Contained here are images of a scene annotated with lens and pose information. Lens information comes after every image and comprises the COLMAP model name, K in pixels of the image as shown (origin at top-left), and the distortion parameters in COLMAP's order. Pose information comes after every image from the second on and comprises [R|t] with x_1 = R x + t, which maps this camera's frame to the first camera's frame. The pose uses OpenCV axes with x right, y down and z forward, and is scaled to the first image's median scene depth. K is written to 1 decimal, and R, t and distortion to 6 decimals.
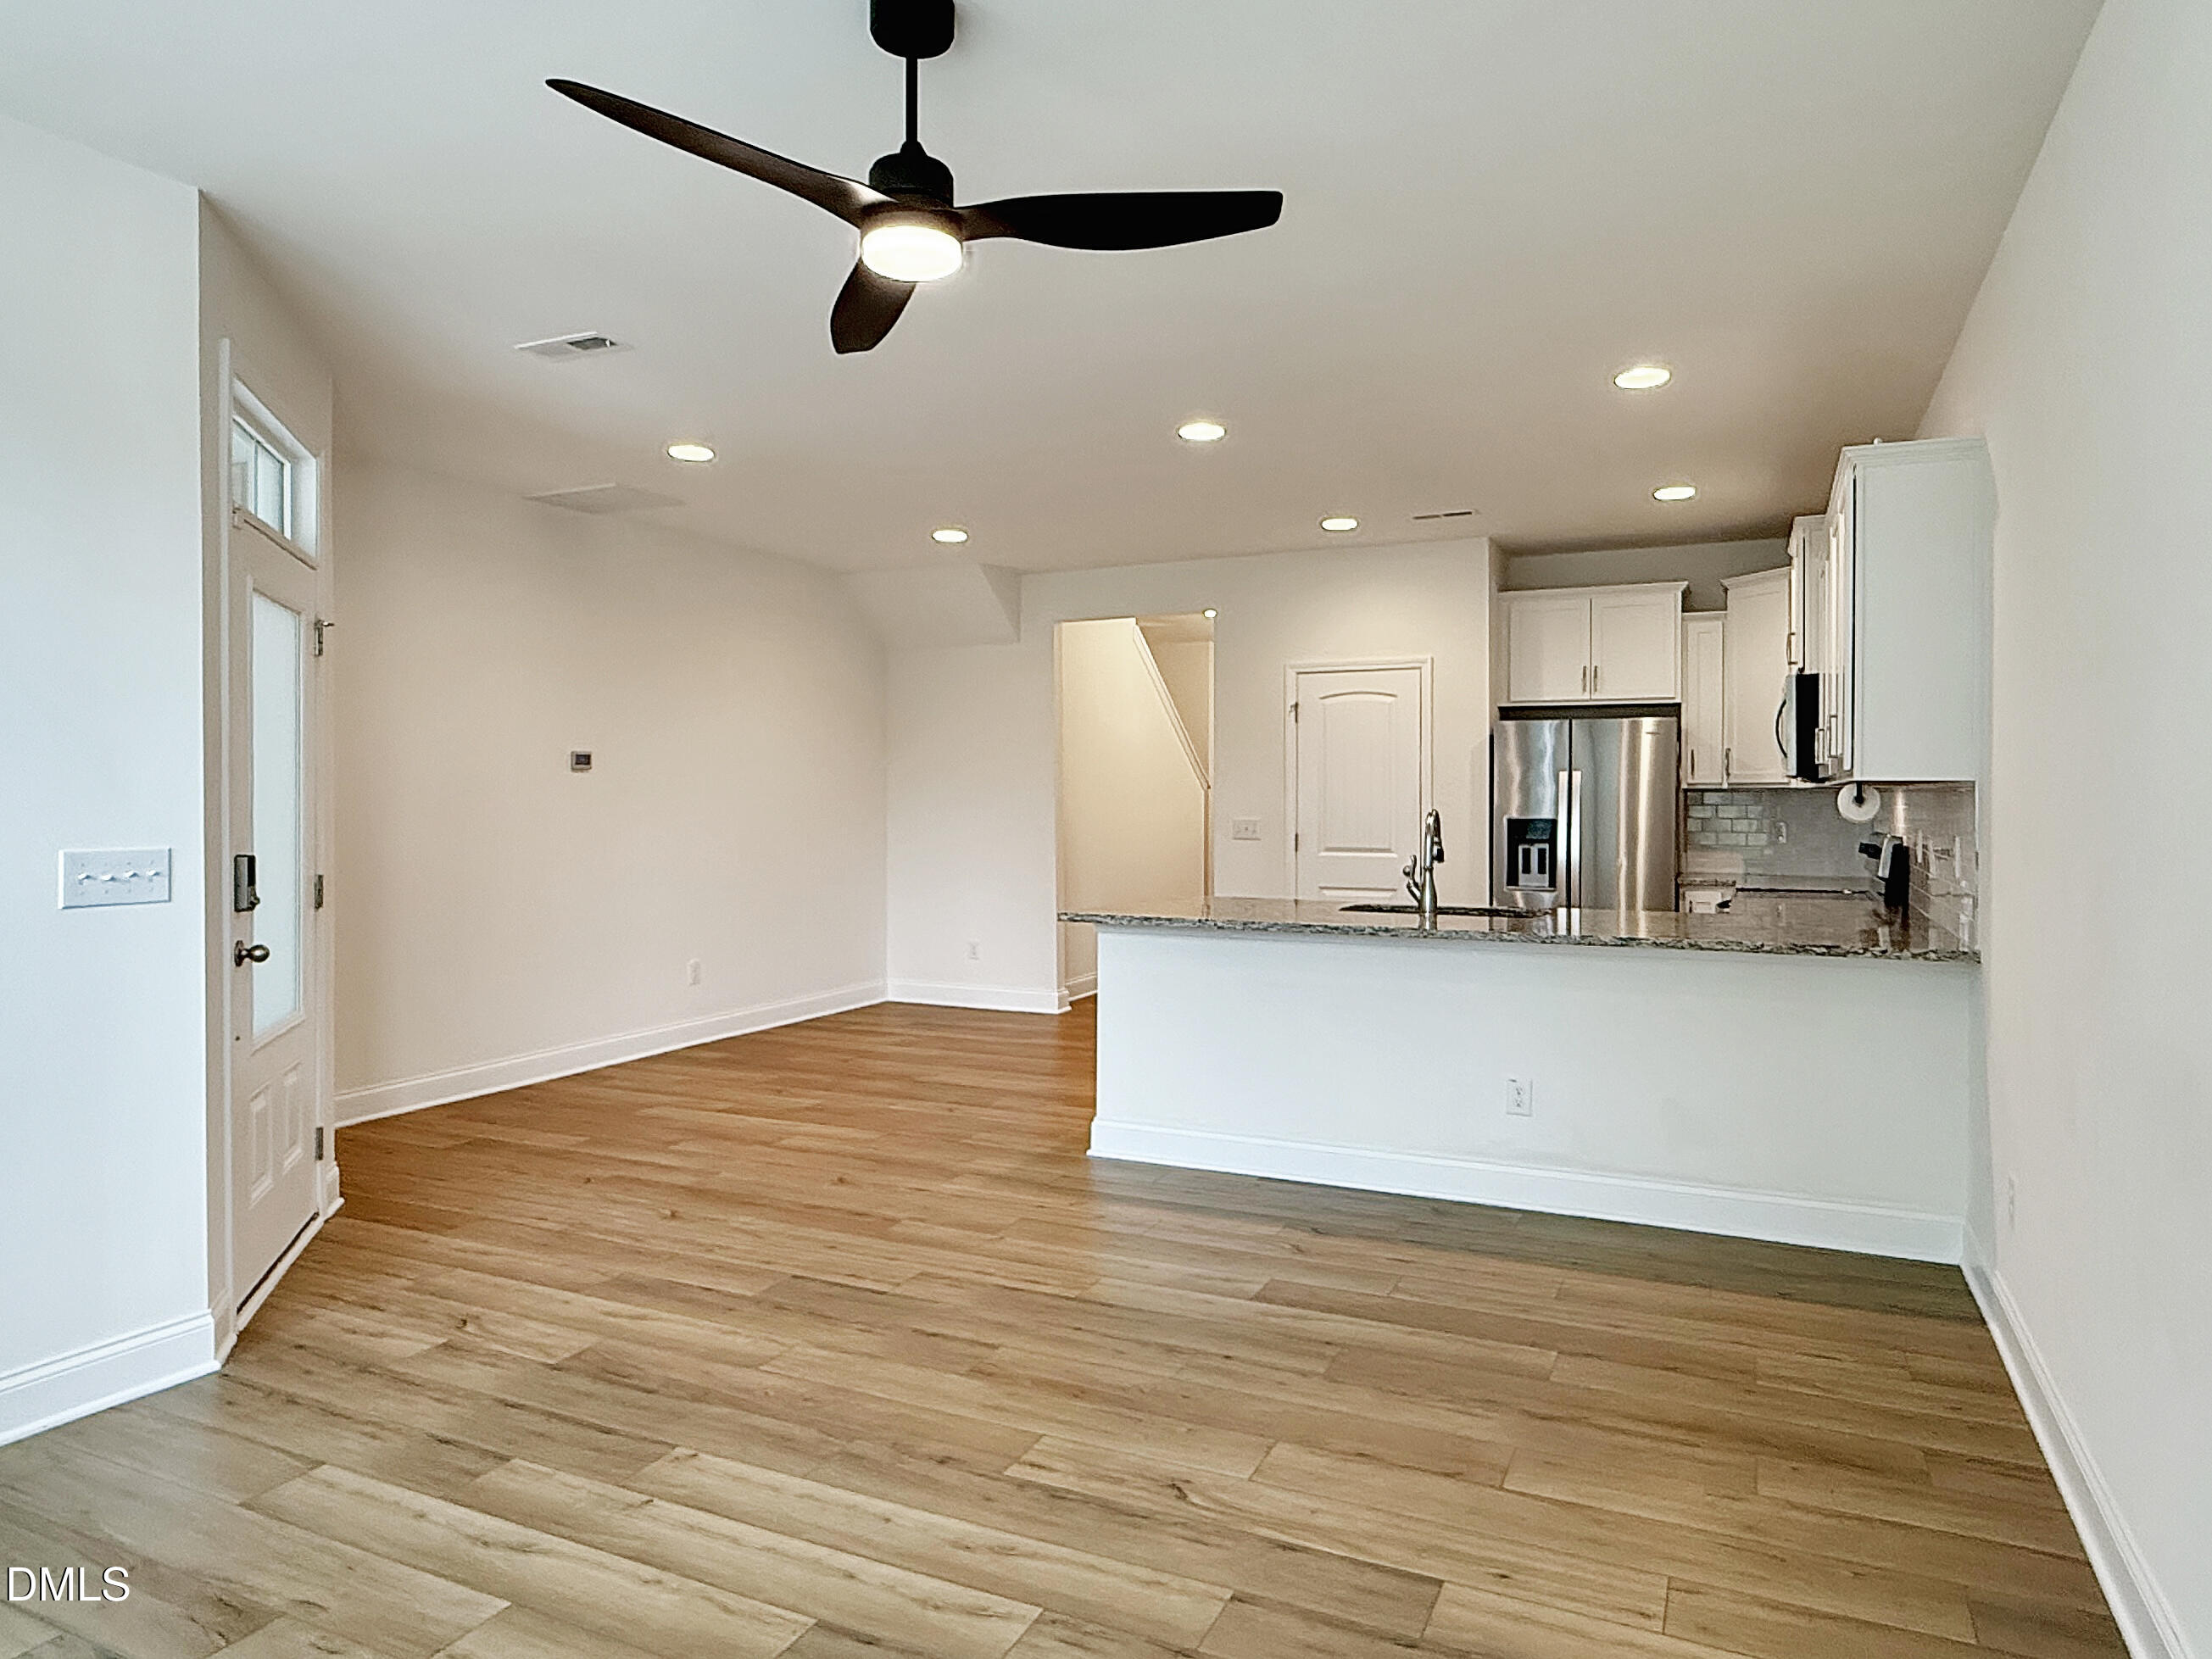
lens RADIAL K [[1386.6, 0, 1110.9], [0, 1386.6, 810.7], [0, 0, 1]] dist [0.002973, -0.000019]
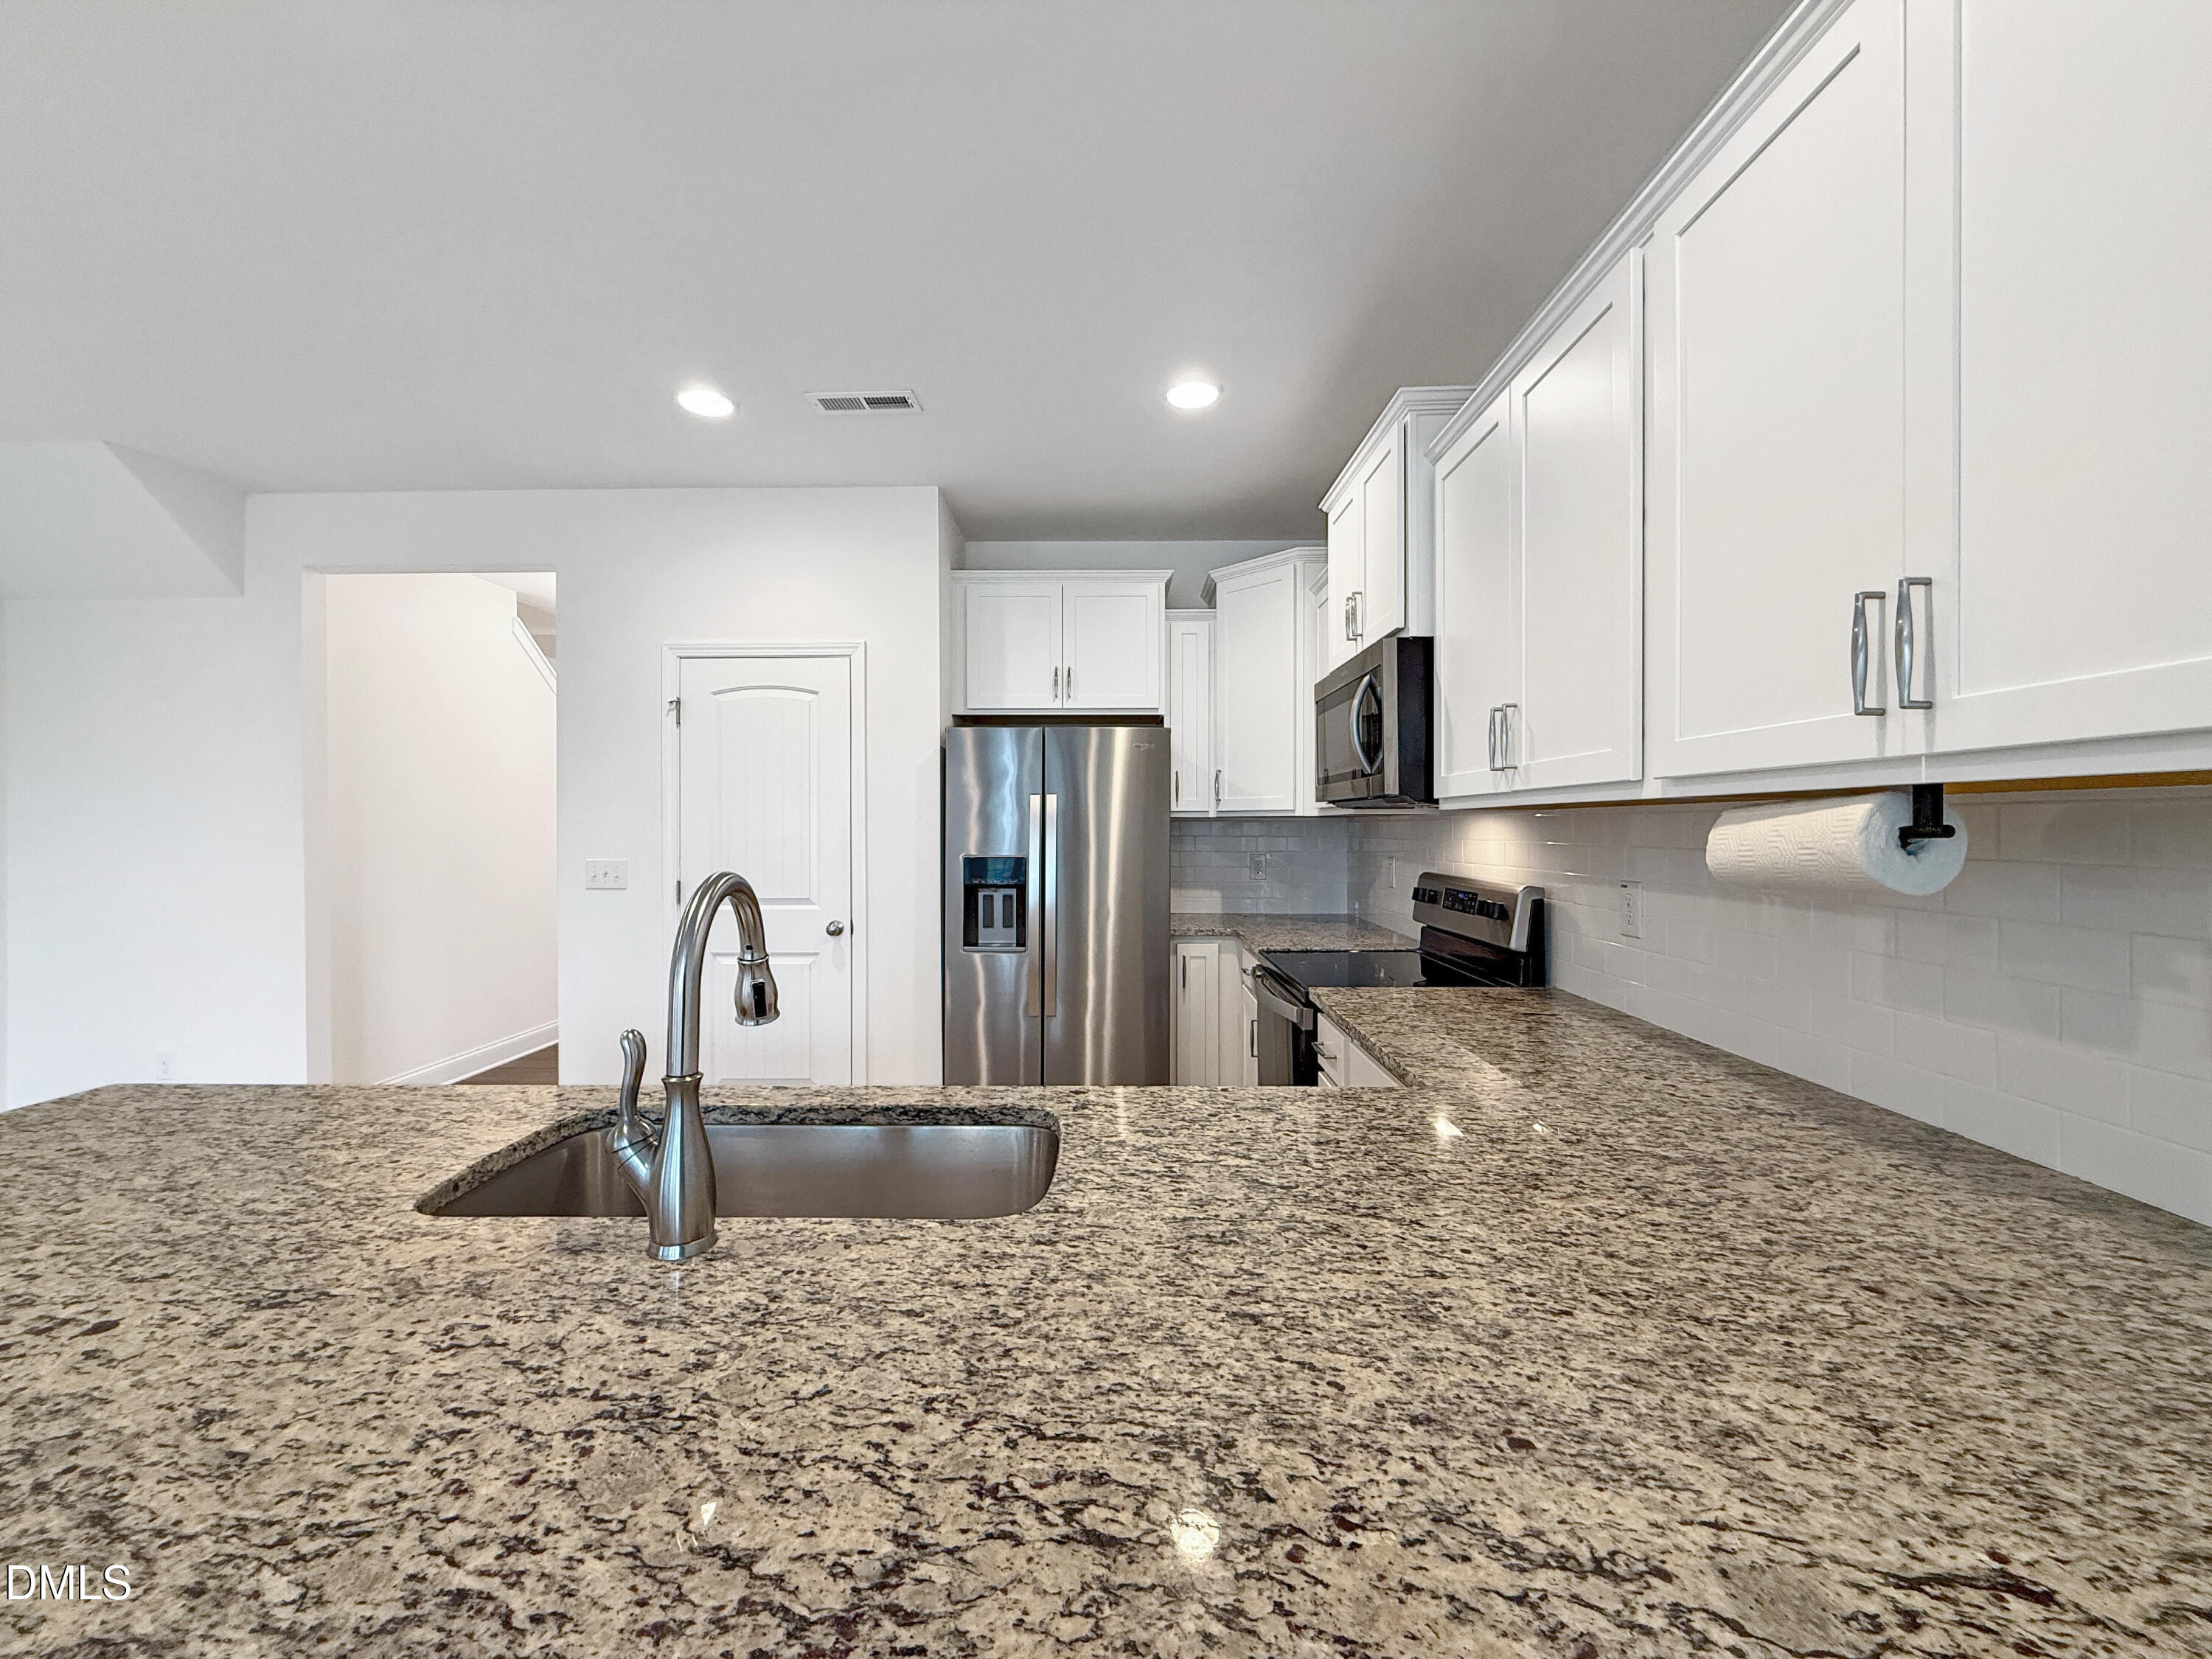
lens RADIAL K [[895.9, 0, 1094.6], [0, 895.9, 829.9], [0, 0, 1]] dist [-0.002329, 0.000701]
pose [[0.914330, -0.004397, 0.404947, 0.156995], [0.007056, 0.999962, -0.005073, -0.006295], [-0.404909, 0.007496, 0.914326, 0.536140]]
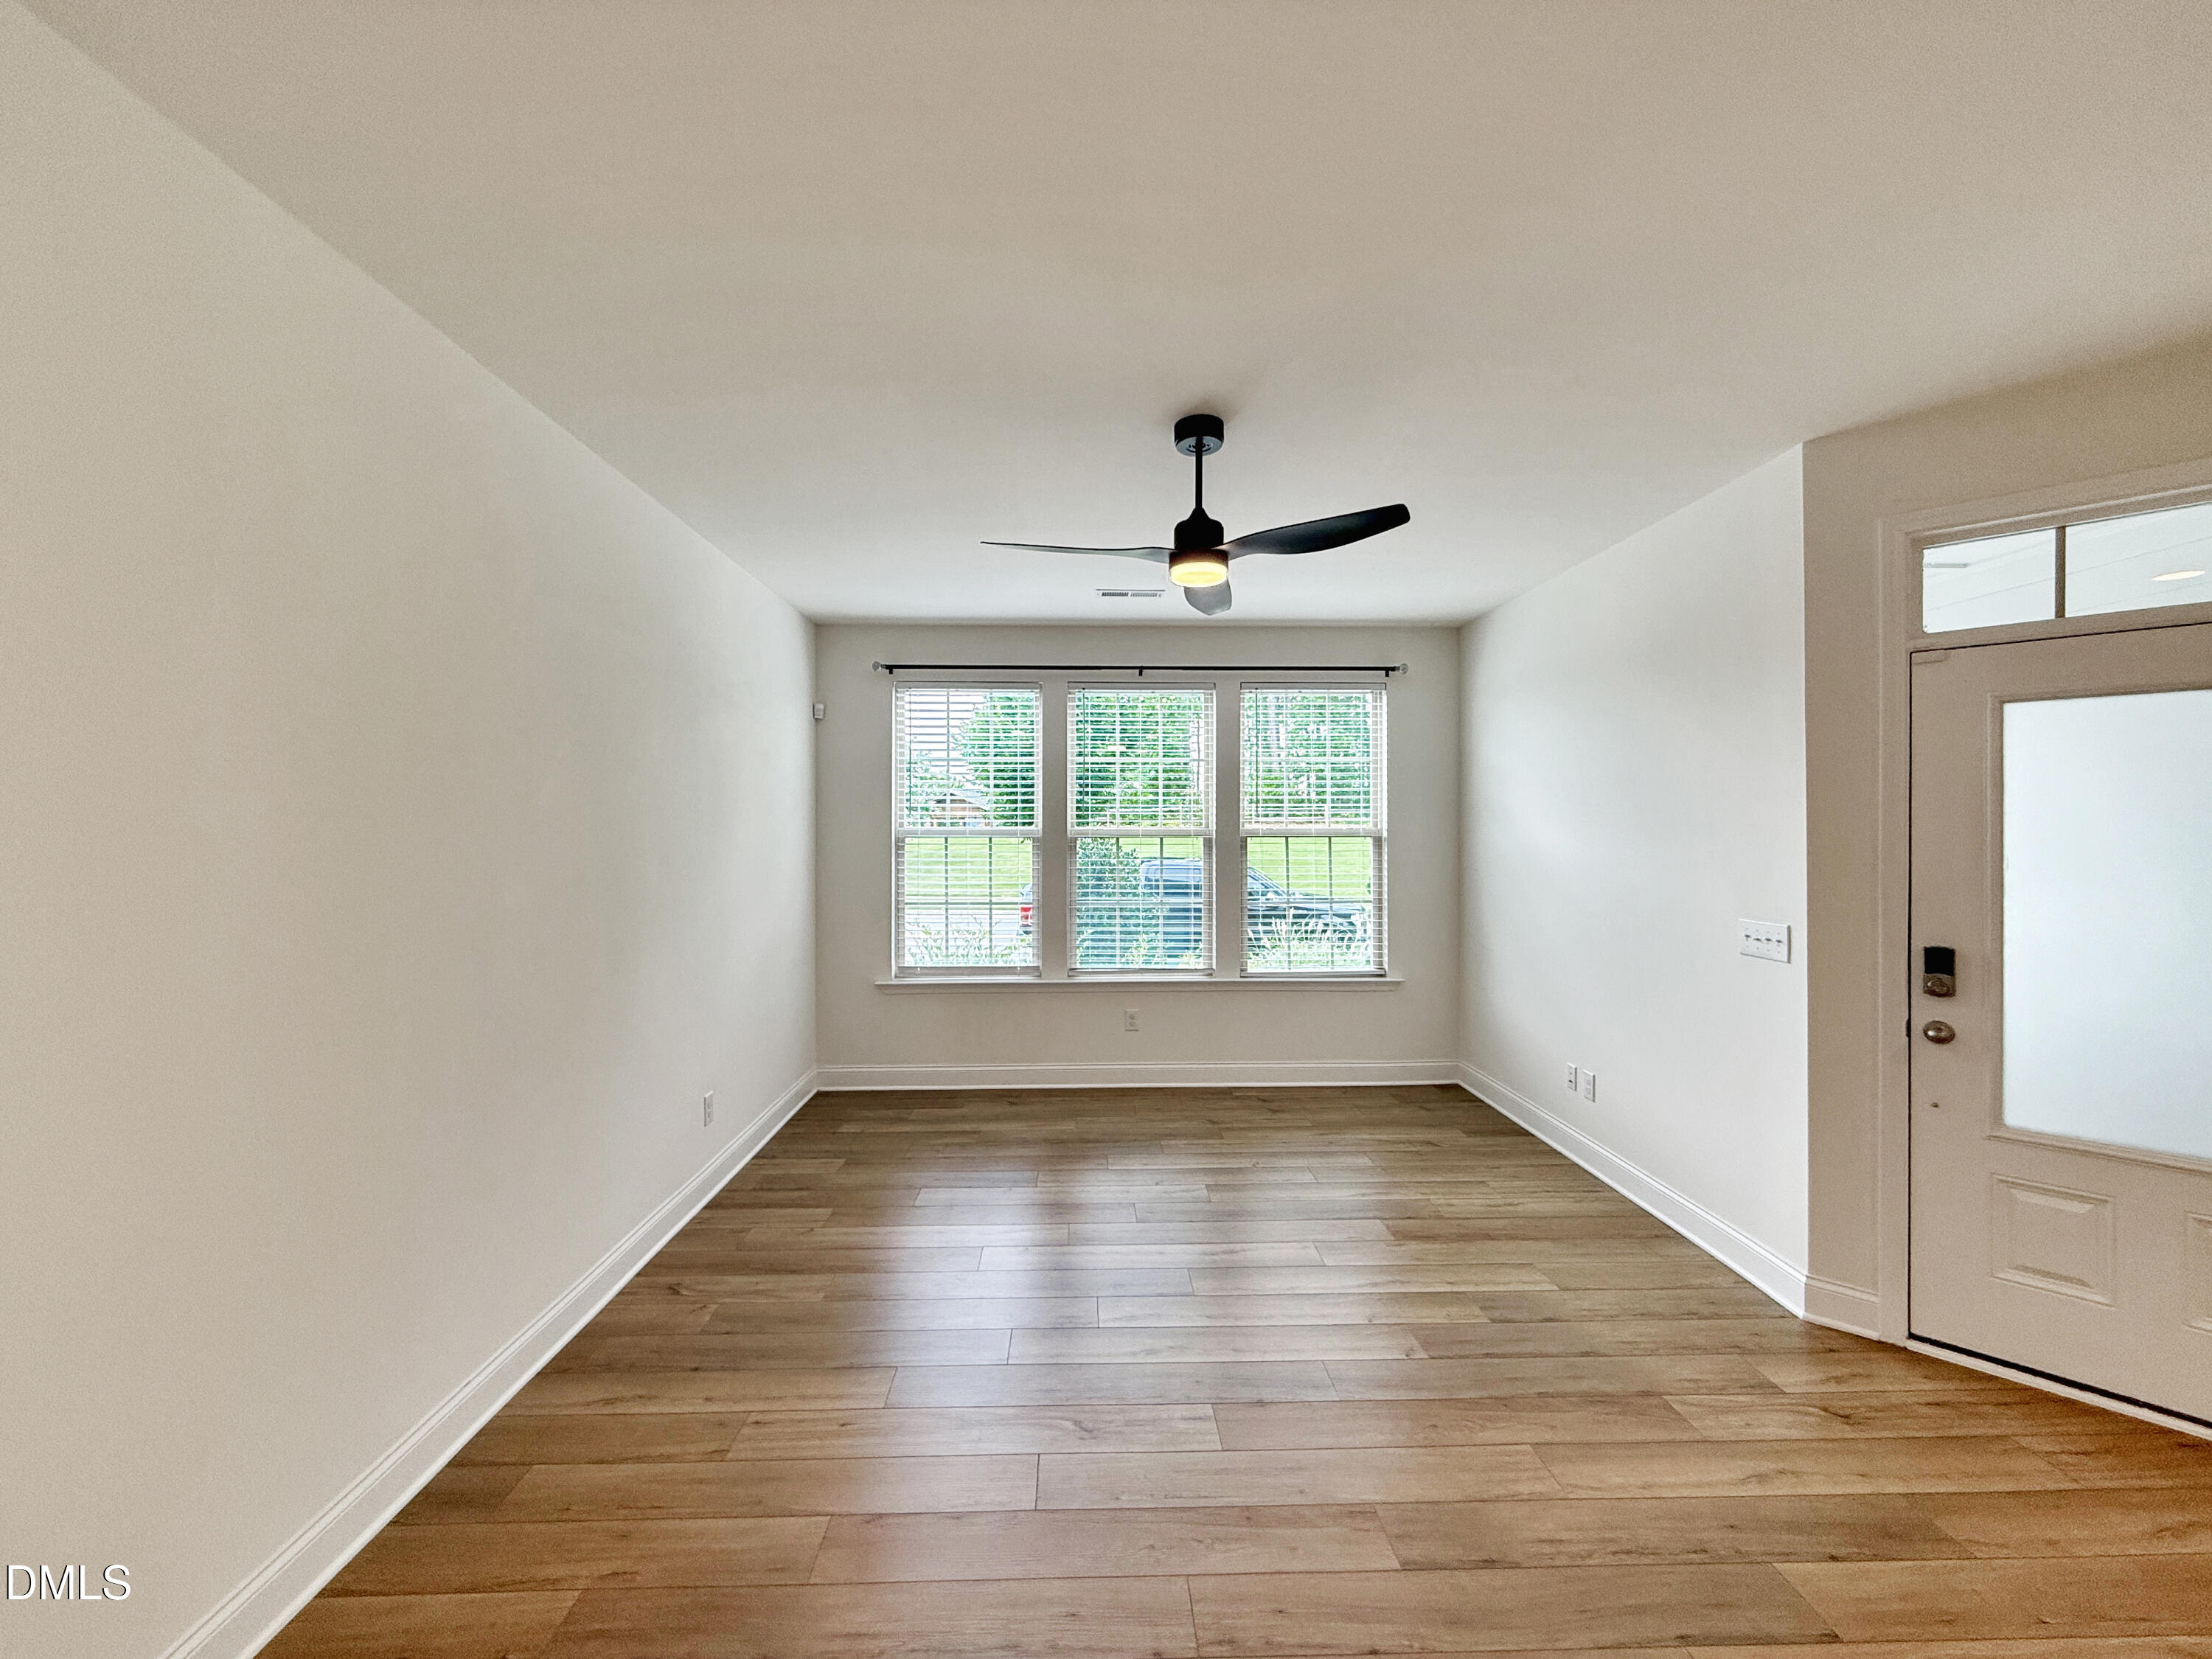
lens RADIAL K [[895.9, 0, 1088.3], [0, 895.9, 823.2], [0, 0, 1]] dist [-0.002329, 0.000701]
pose [[-0.896681, -0.001034, -0.442675, 0.156556], [-0.004163, 0.999973, 0.006096, -0.033993], [0.442657, 0.007310, -0.896661, 0.651874]]
